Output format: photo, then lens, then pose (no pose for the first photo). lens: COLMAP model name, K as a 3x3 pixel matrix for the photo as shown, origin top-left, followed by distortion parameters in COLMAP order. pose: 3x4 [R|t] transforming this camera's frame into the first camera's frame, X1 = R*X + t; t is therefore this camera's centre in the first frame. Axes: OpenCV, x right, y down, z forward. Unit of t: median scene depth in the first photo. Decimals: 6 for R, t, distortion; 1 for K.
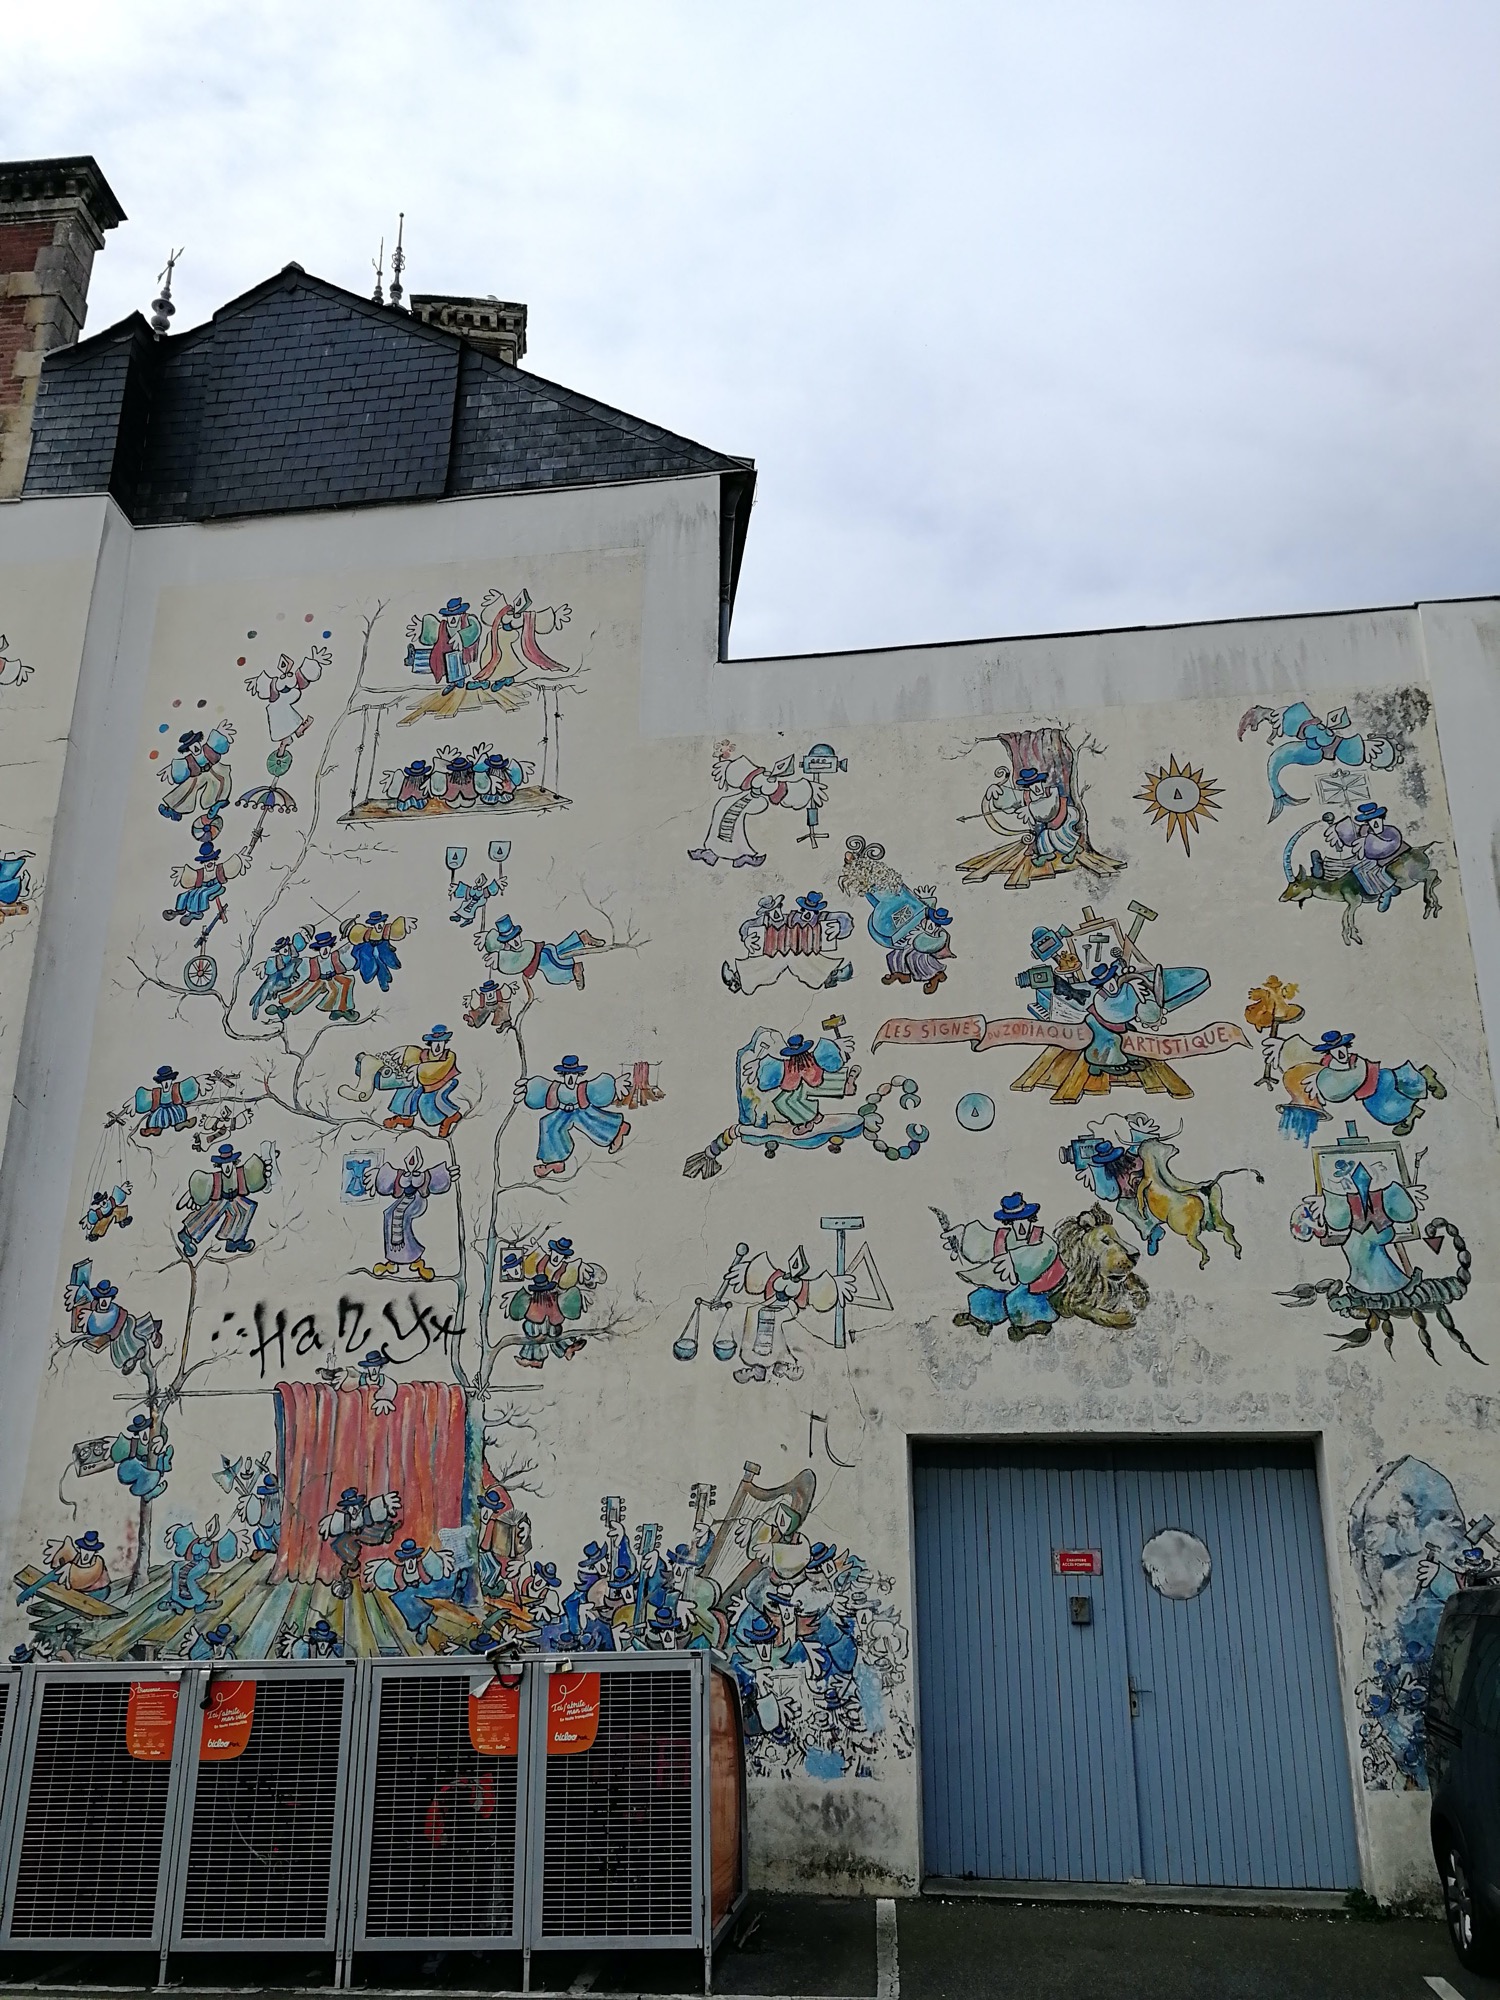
lens RADIAL K [[1582.5, 0, 750.0], [0, 1582.5, 1000.0], [0, 0, 1]] dist [0.029292, -0.039620]
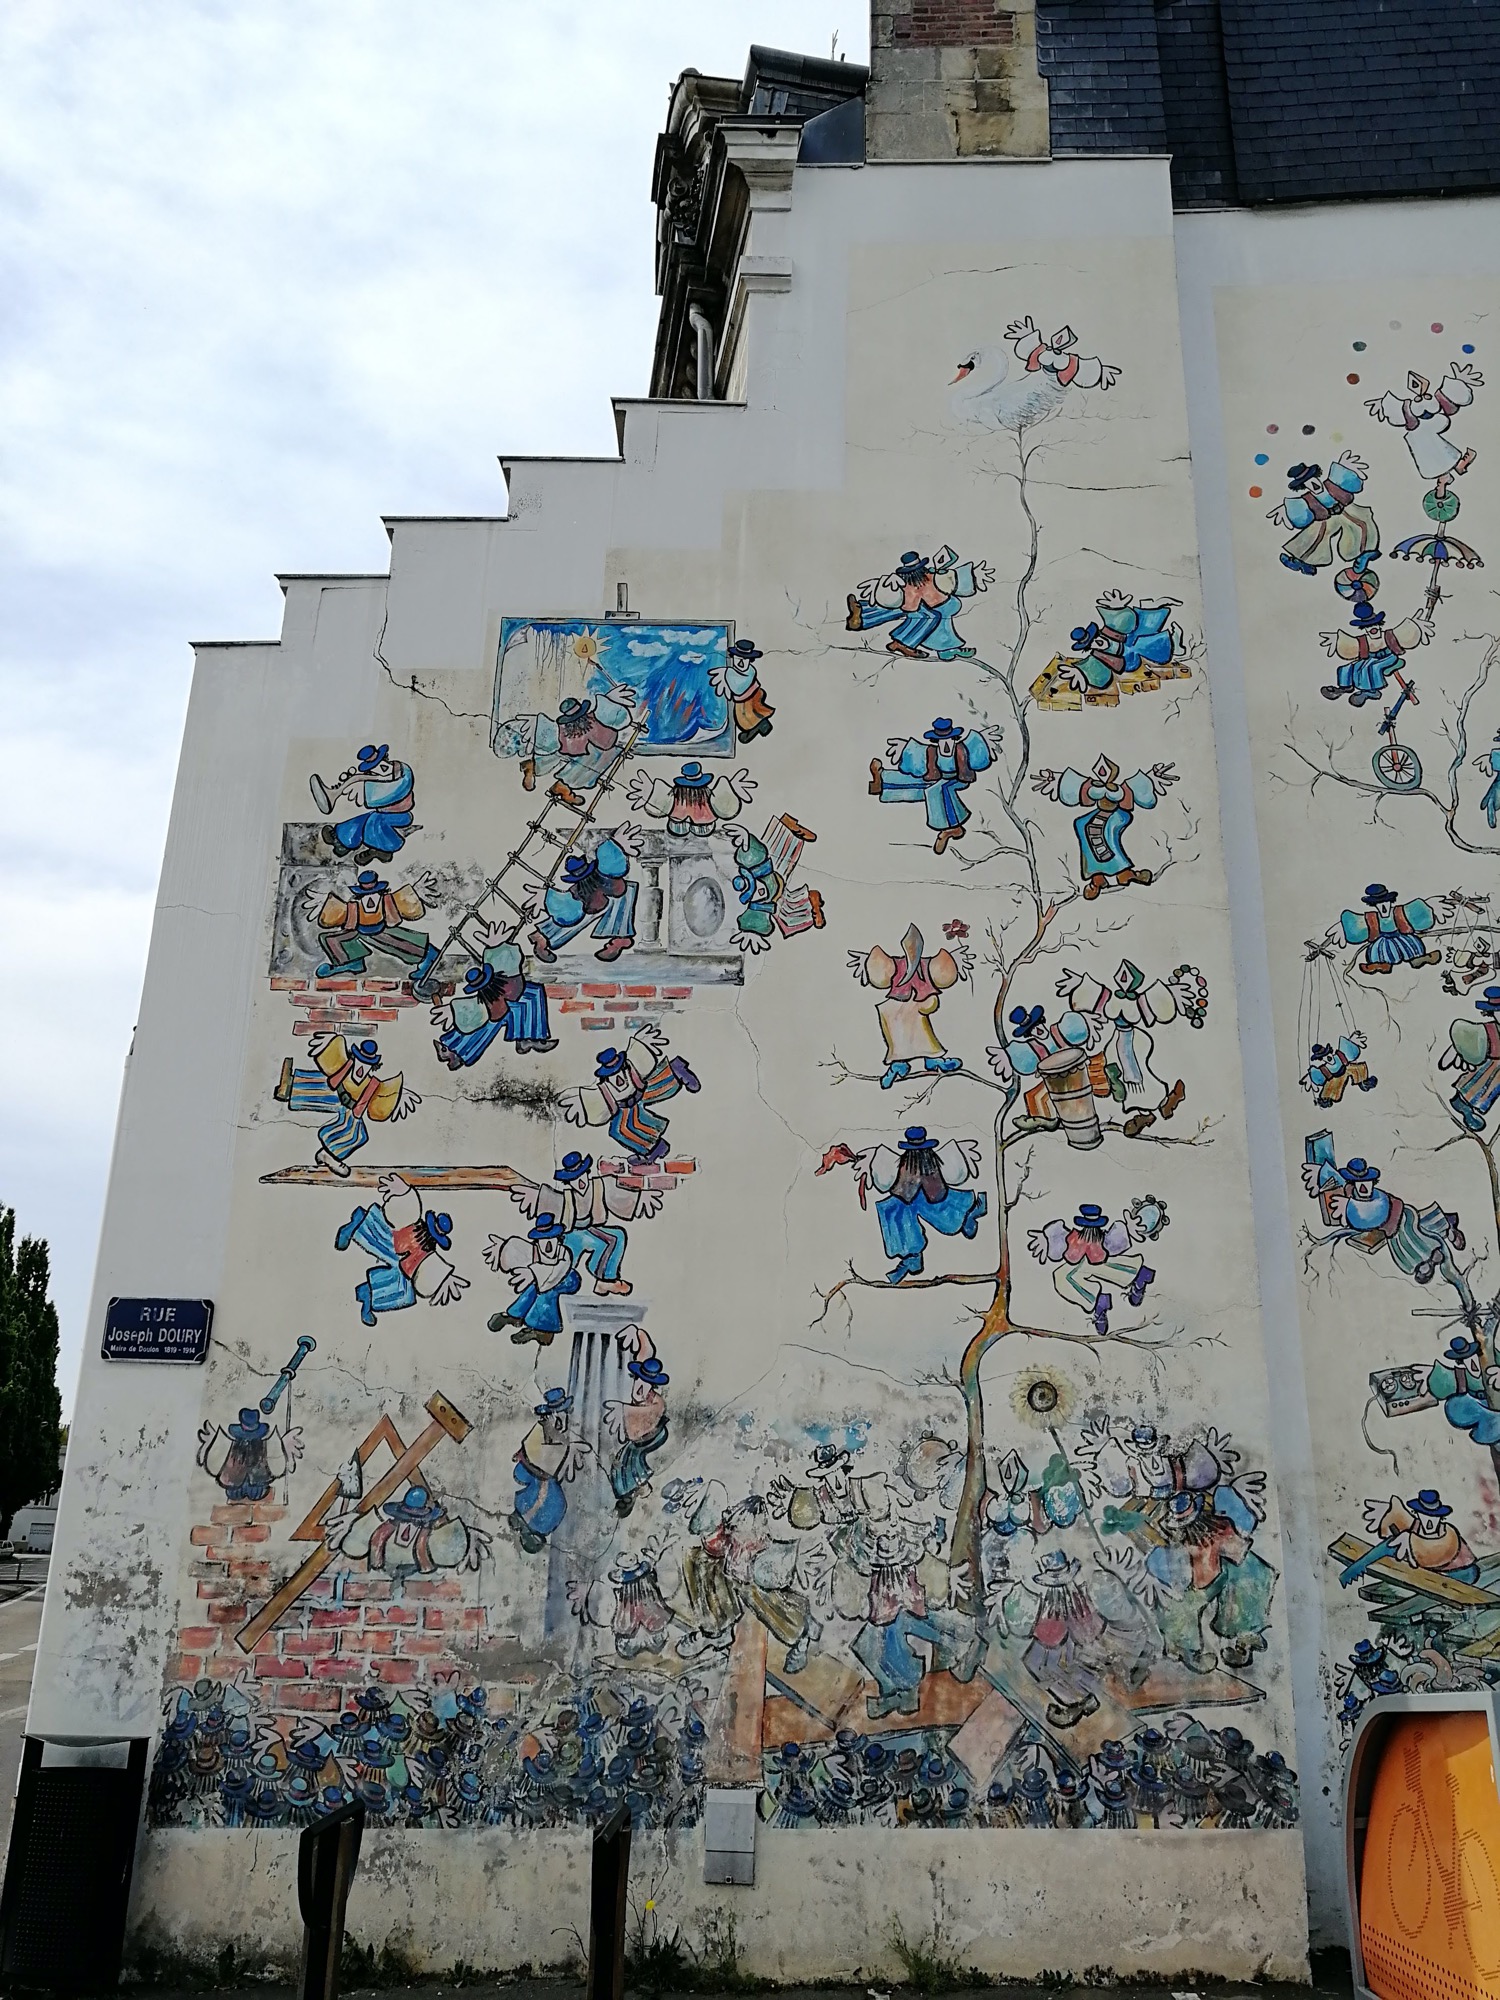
lens RADIAL K [[1582.5, 0, 750.0], [0, 1582.5, 1000.0], [0, 0, 1]] dist [0.029292, -0.039620]
pose [[0.998439, 0.037212, 0.041659, -0.694366], [-0.038233, 0.998980, 0.024004, 0.089864], [-0.040723, -0.025559, 0.998844, 0.249721]]
